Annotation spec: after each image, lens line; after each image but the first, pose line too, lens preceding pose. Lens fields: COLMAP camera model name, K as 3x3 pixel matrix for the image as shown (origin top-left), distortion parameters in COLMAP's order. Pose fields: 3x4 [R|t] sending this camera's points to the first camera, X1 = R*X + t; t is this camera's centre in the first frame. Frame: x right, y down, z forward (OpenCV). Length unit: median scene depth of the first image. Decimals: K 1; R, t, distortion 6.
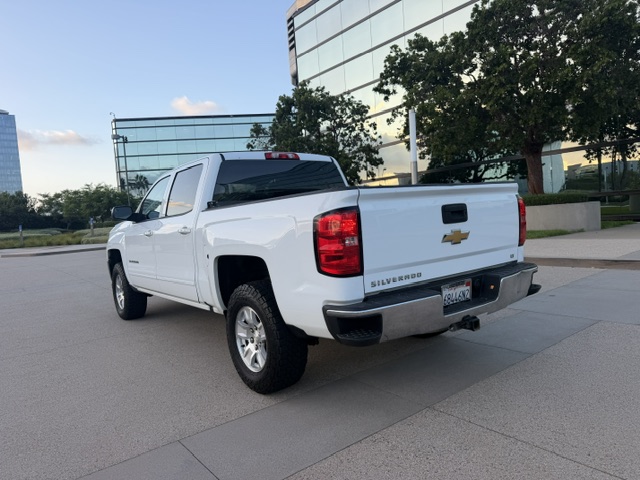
lens RADIAL K [[457.3, 0, 320.0], [0, 457.3, 240.0], [0, 0, 1]] dist [0.041900, -0.072967]
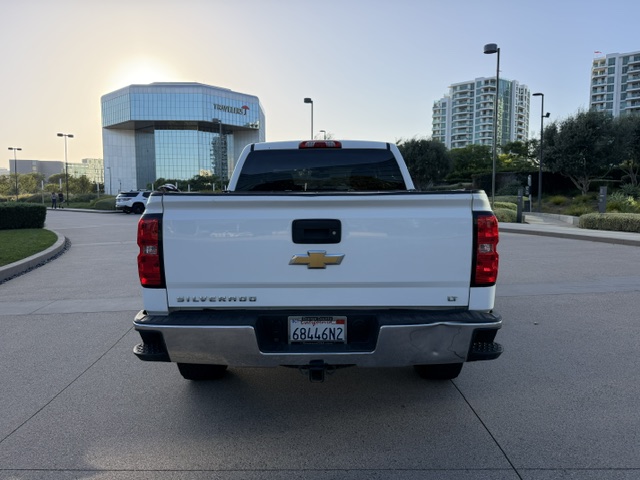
lens RADIAL K [[457.3, 0, 320.0], [0, 457.3, 240.0], [0, 0, 1]] dist [0.041900, -0.072967]
pose [[0.785408, 0.123920, -0.606447, 0.726358], [-0.084674, 0.992054, 0.093053, -0.108655], [0.613160, -0.021734, 0.789660, 0.360590]]
